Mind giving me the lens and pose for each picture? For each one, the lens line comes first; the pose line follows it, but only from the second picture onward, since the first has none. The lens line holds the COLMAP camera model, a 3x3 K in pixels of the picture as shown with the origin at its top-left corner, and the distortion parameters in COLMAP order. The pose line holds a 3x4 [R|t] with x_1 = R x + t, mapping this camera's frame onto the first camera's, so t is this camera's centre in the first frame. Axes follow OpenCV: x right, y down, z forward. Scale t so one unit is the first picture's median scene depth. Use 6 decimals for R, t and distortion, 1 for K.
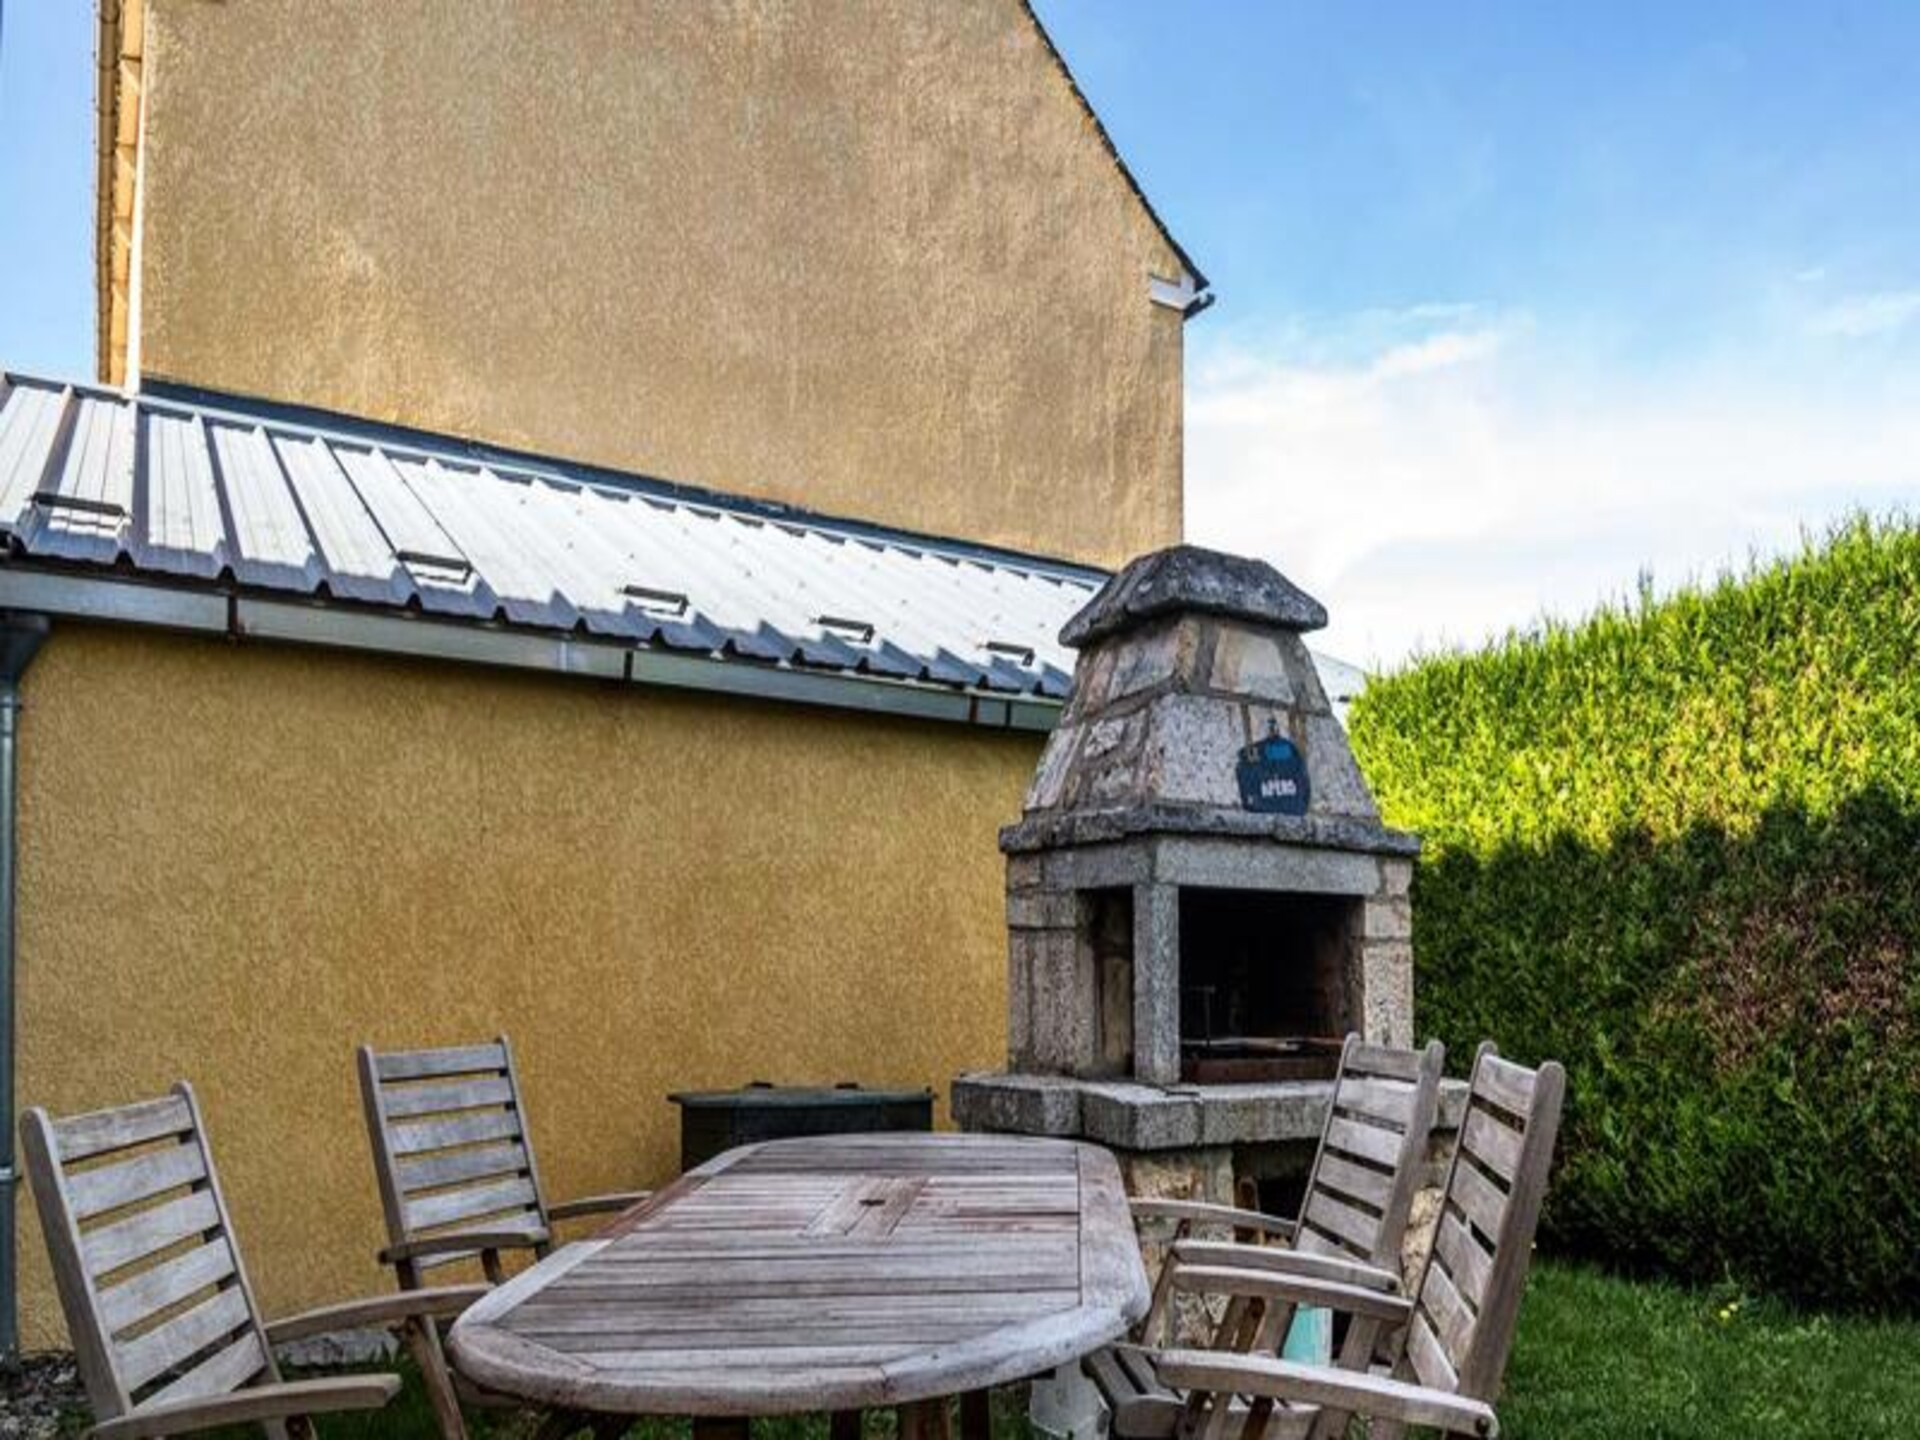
lens RADIAL K [[1352.2, 0, 936.7], [0, 1352.2, 956.2], [0, 0, 1]] dist [-0.000188, -0.014192]
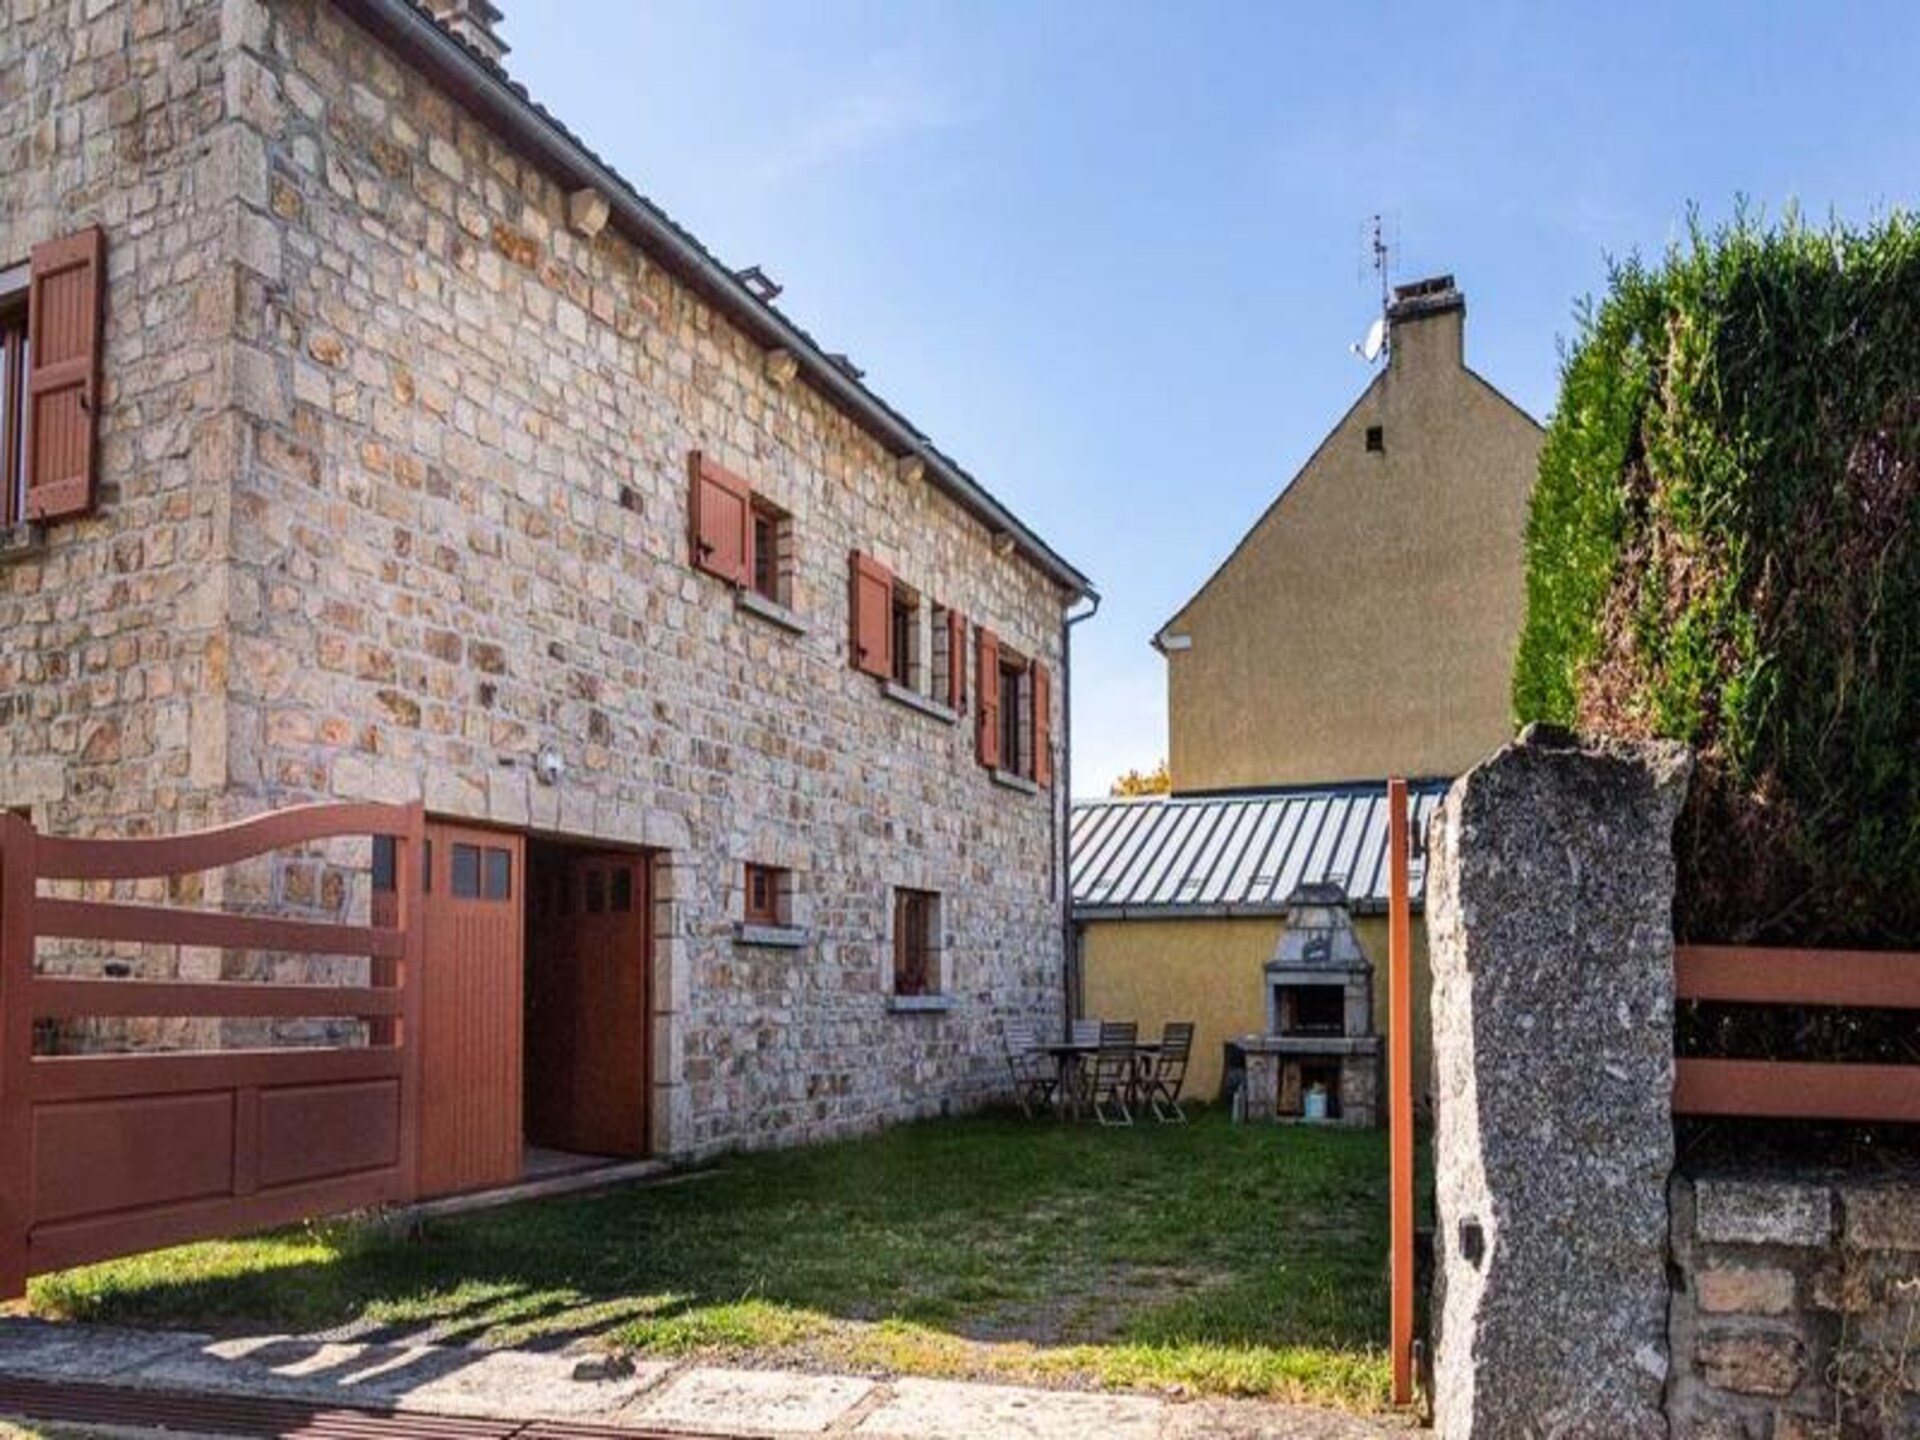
lens RADIAL K [[1413.2, 0, 934.5], [0, 1413.2, 909.2], [0, 0, 1]] dist [0.006500, -0.000511]
pose [[0.569298, -0.051218, -0.820534, 2.656603], [0.012663, 0.998485, -0.053540, -0.056142], [0.822034, 0.020090, 0.569084, -1.869023]]
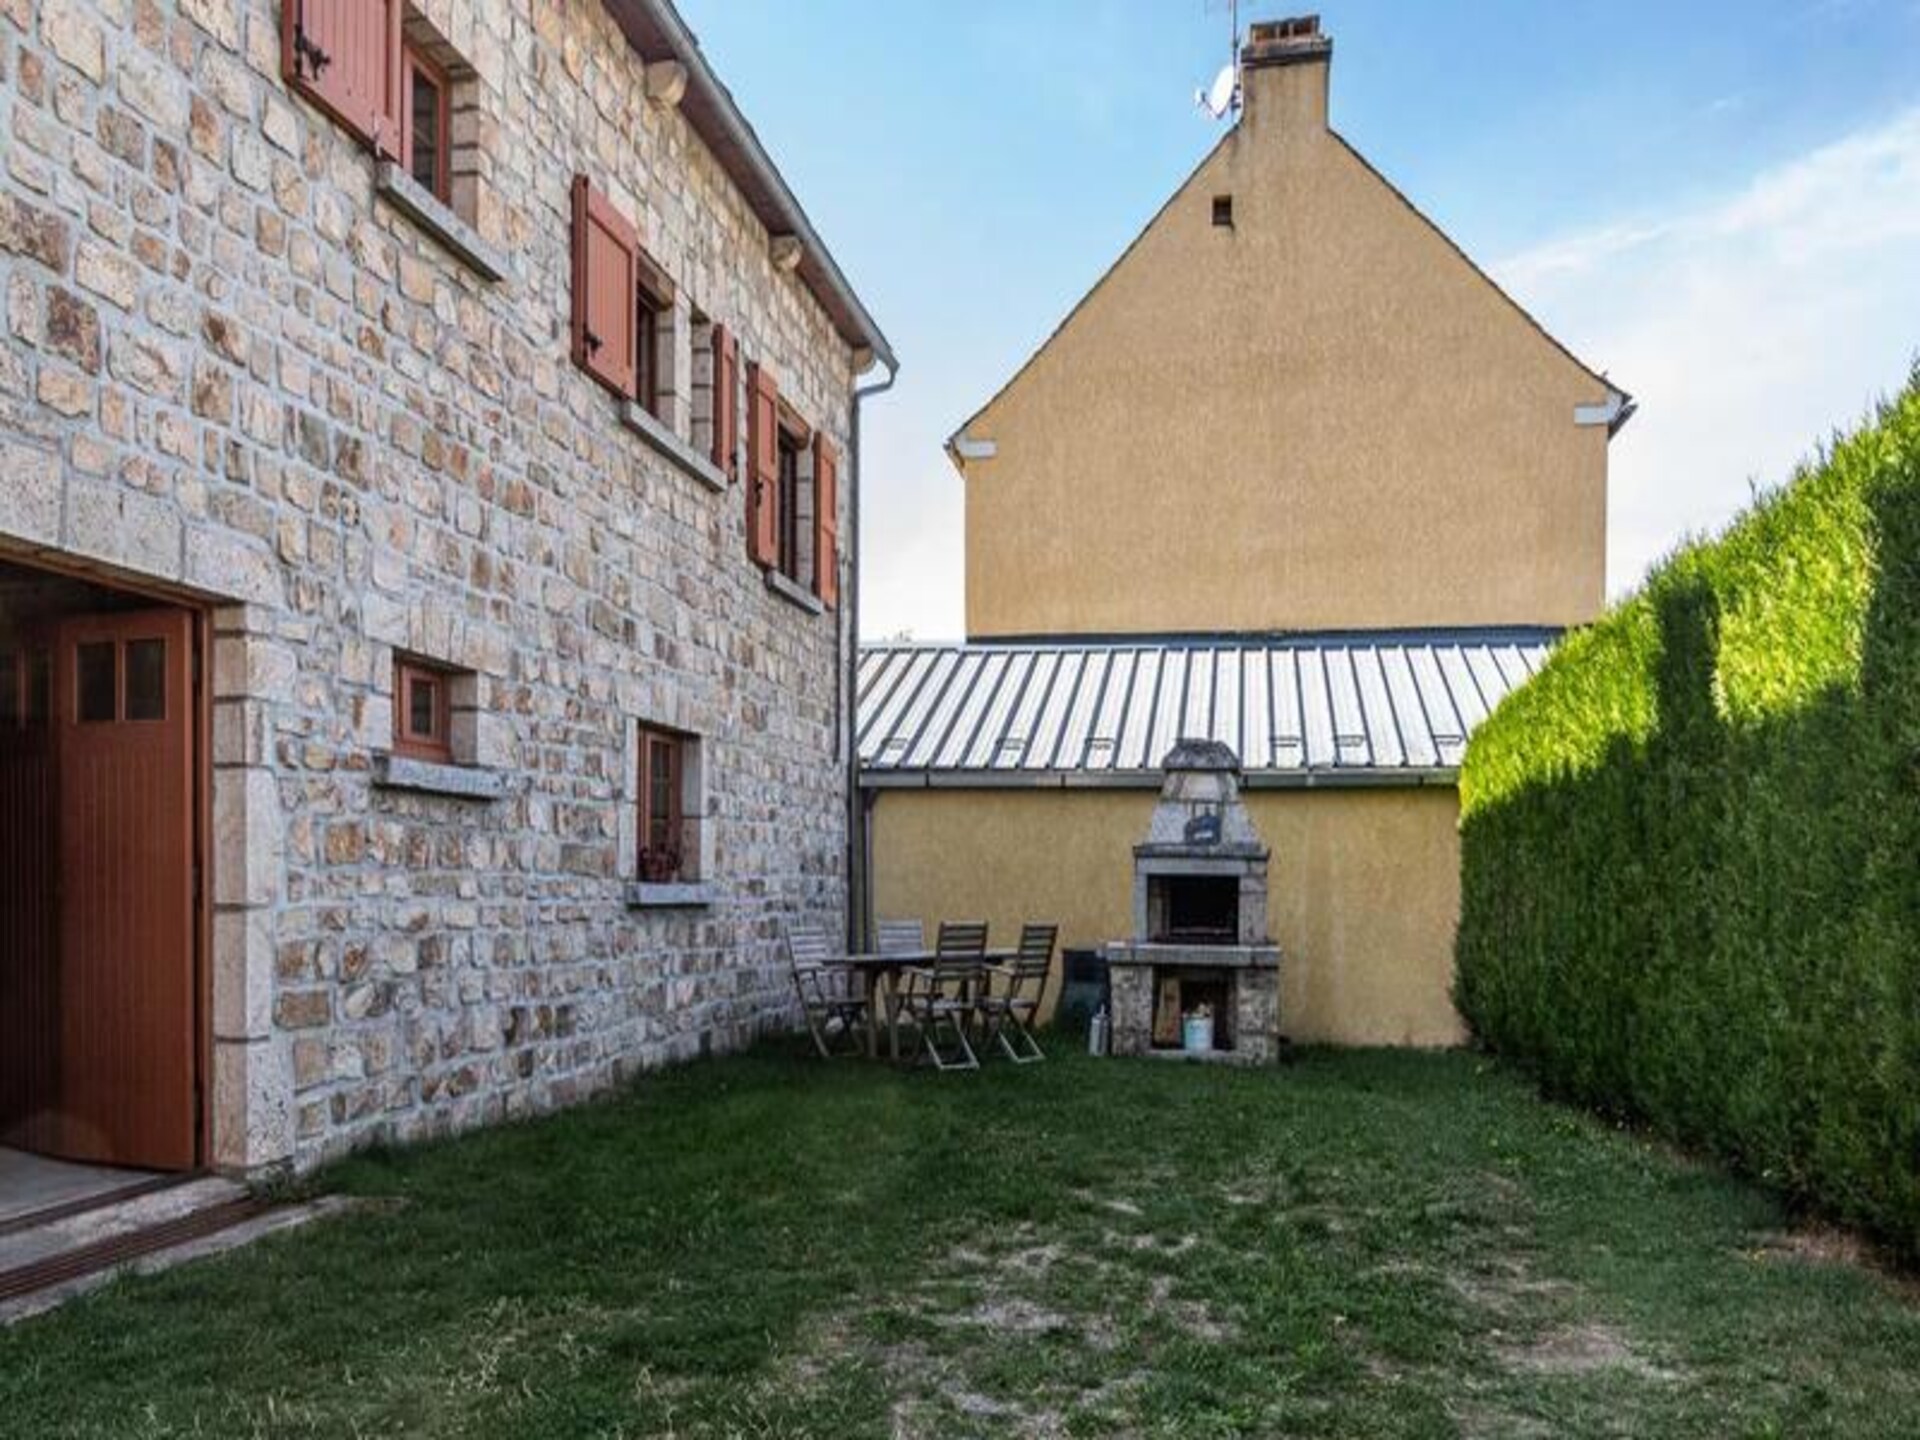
lens RADIAL K [[1409.2, 0, 947.1], [0, 1409.2, 911.9], [0, 0, 1]] dist [0.000196, -0.018147]
pose [[0.739380, 0.015748, -0.673104, 1.714890], [0.000968, 0.999701, 0.024453, -0.040766], [0.673288, -0.018731, 0.739143, -1.359606]]
